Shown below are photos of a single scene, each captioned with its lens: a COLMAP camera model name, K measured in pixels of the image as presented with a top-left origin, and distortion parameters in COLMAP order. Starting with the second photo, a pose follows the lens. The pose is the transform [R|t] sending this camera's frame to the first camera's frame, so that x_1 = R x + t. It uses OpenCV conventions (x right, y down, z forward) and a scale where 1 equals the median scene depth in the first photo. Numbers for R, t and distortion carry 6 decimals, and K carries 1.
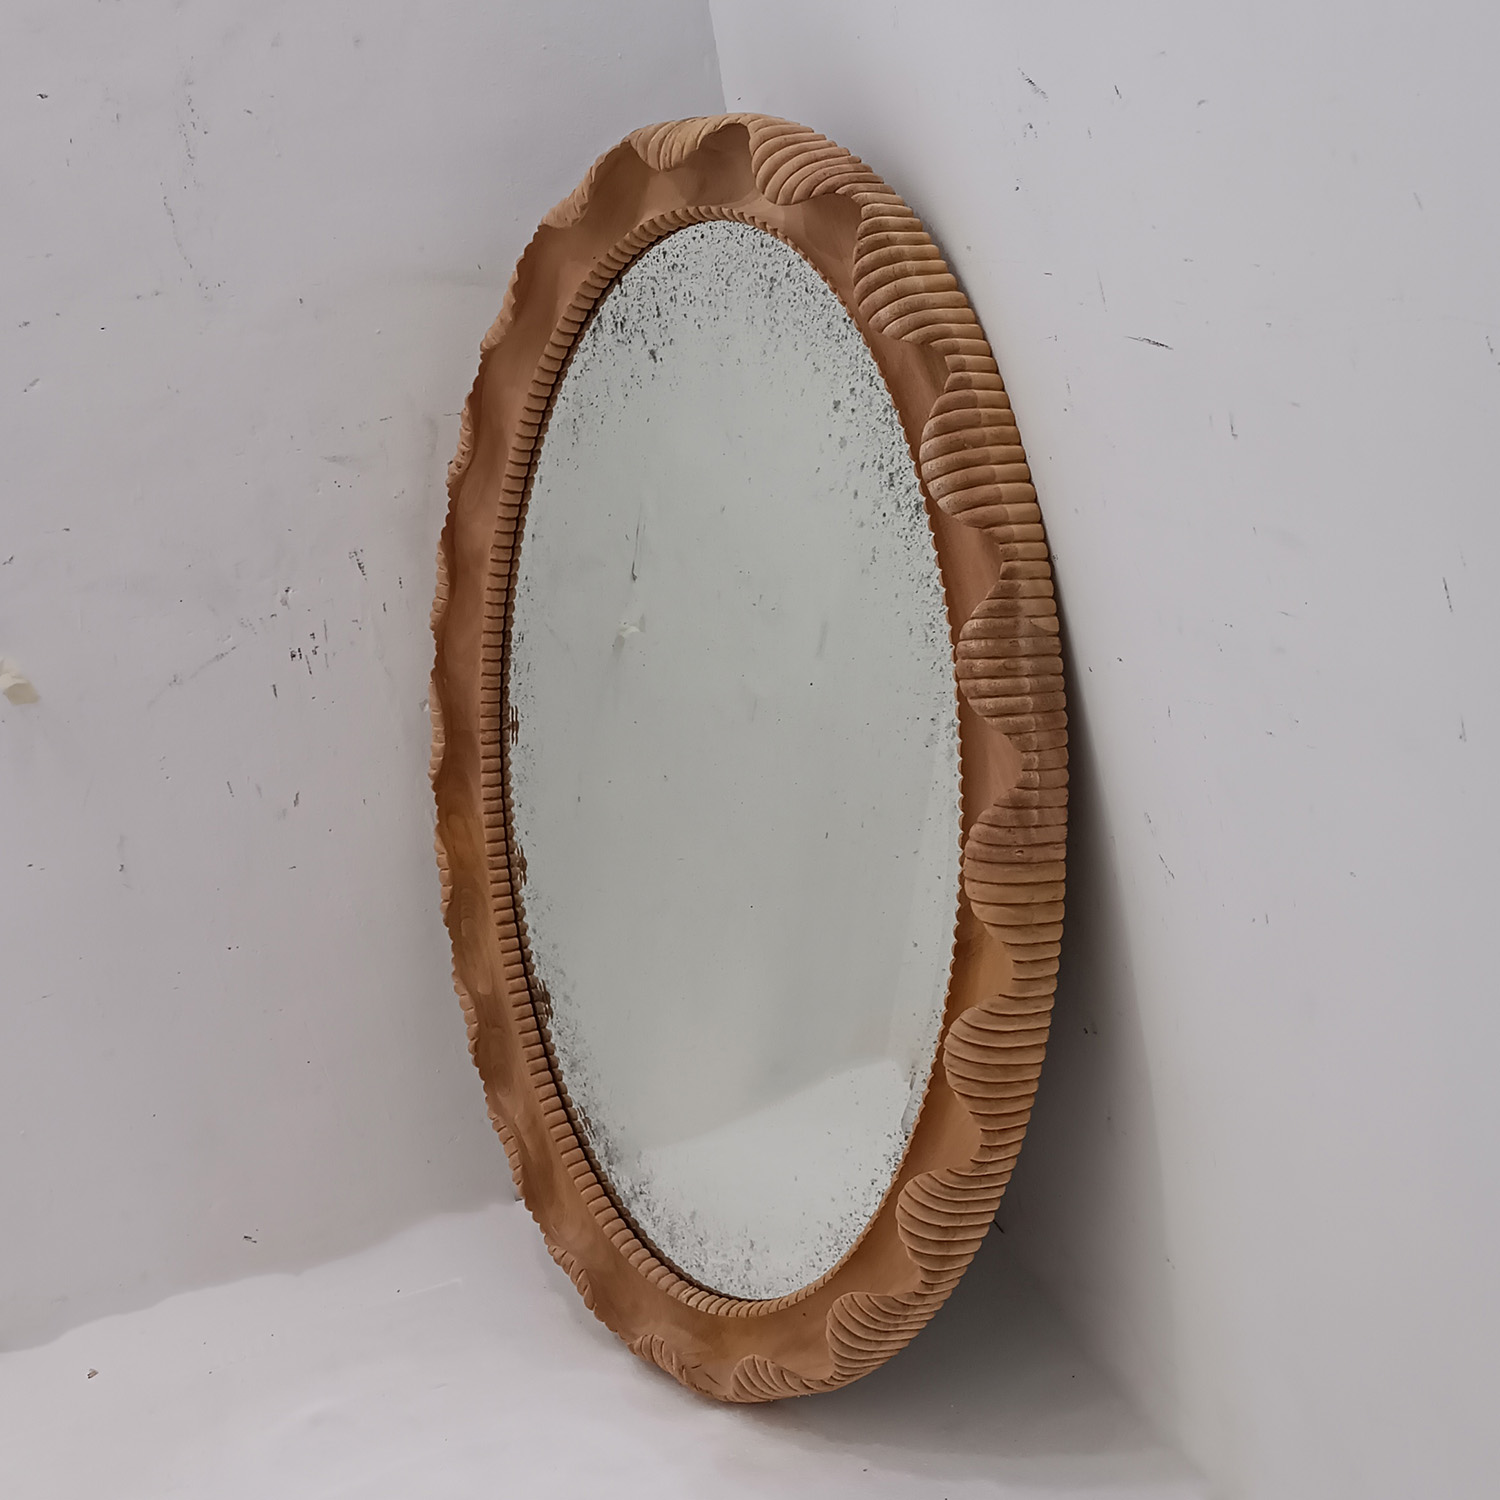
lens RADIAL K [[1890.2, 0, 747.5], [0, 1890.2, 795.1], [0, 0, 1]] dist [0.008494, -0.059038]
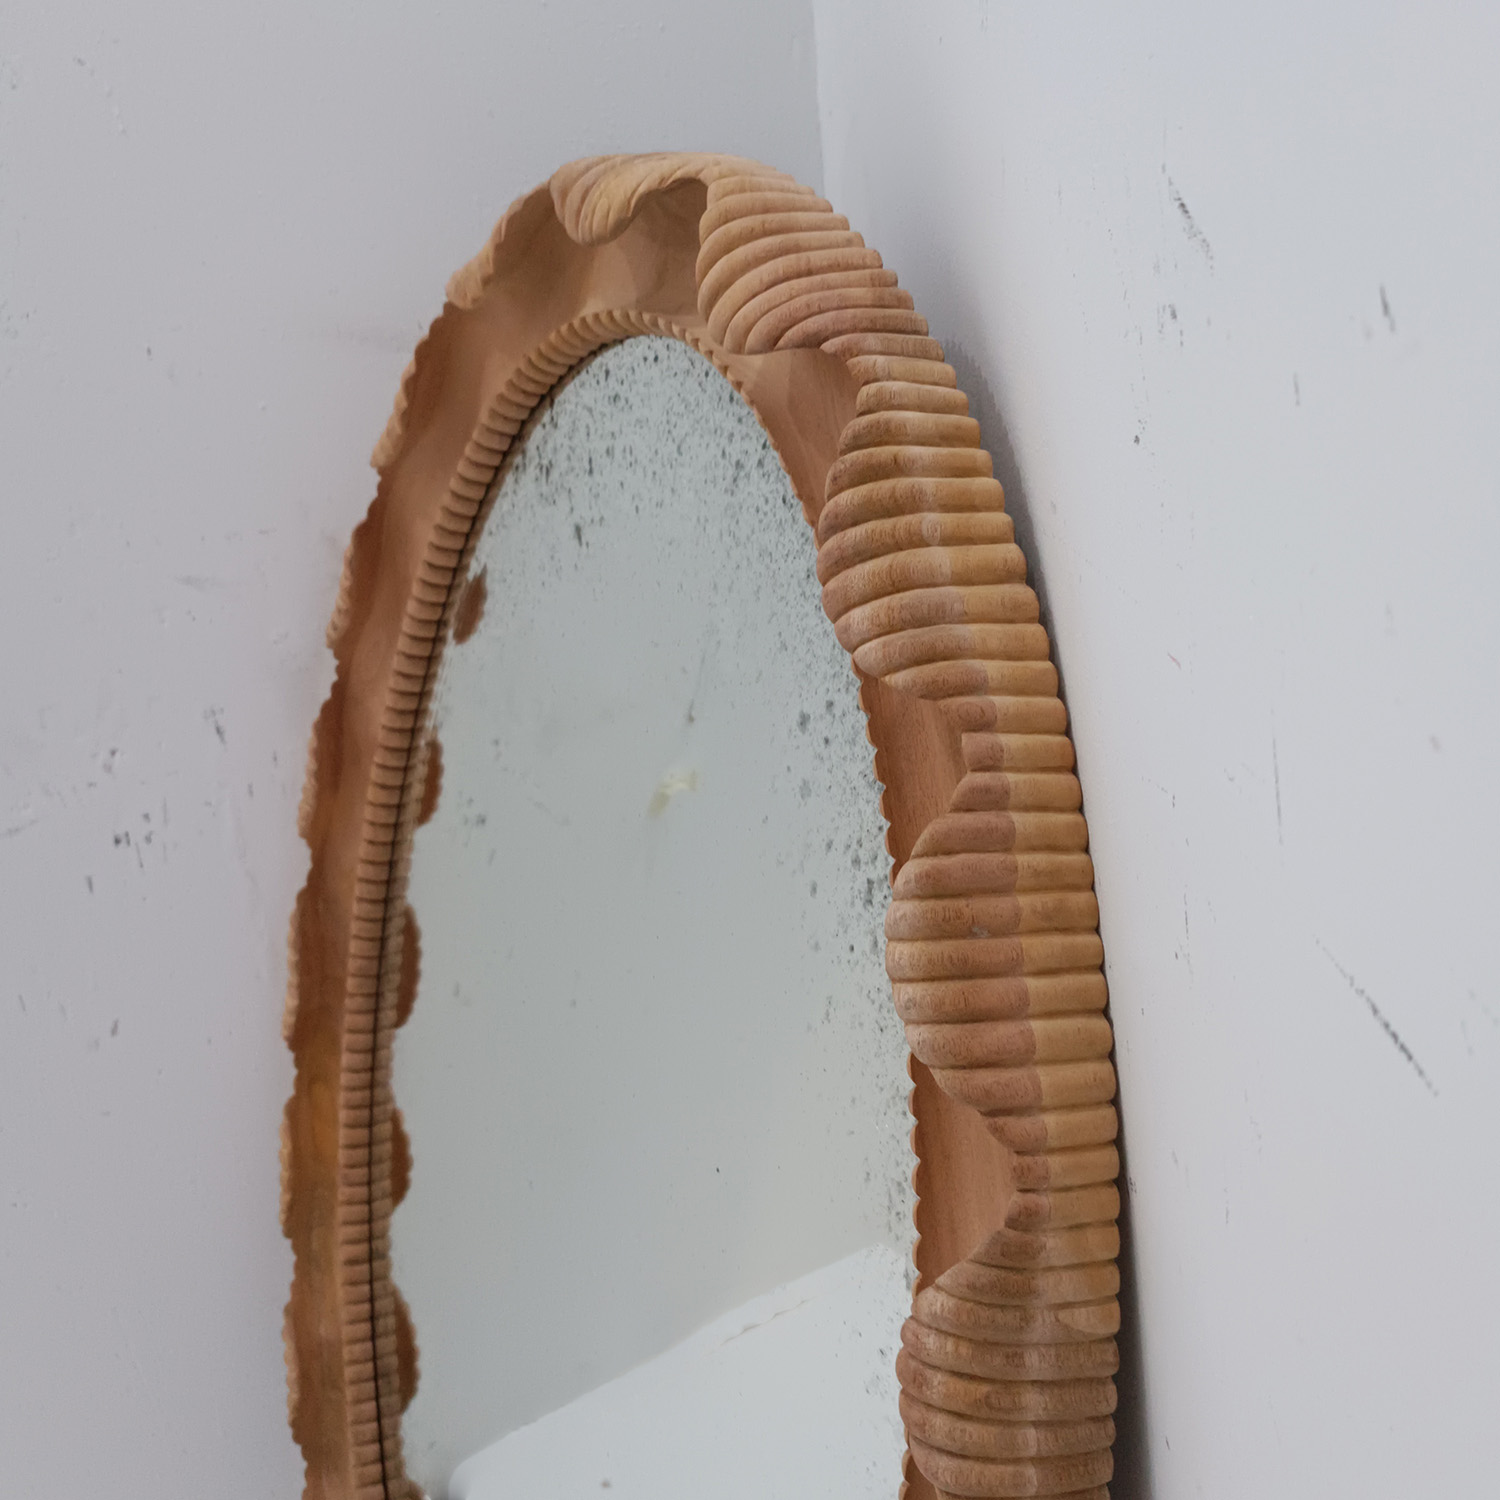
lens RADIAL K [[1729.5, 0, 752.6], [0, 1729.5, 767.7], [0, 0, 1]] dist [0.031631, -0.031028]
pose [[0.979027, 0.144988, -0.143125, 0.103987], [-0.138541, 0.988879, 0.054083, -0.214222], [0.149374, -0.033120, 0.988226, 0.498195]]
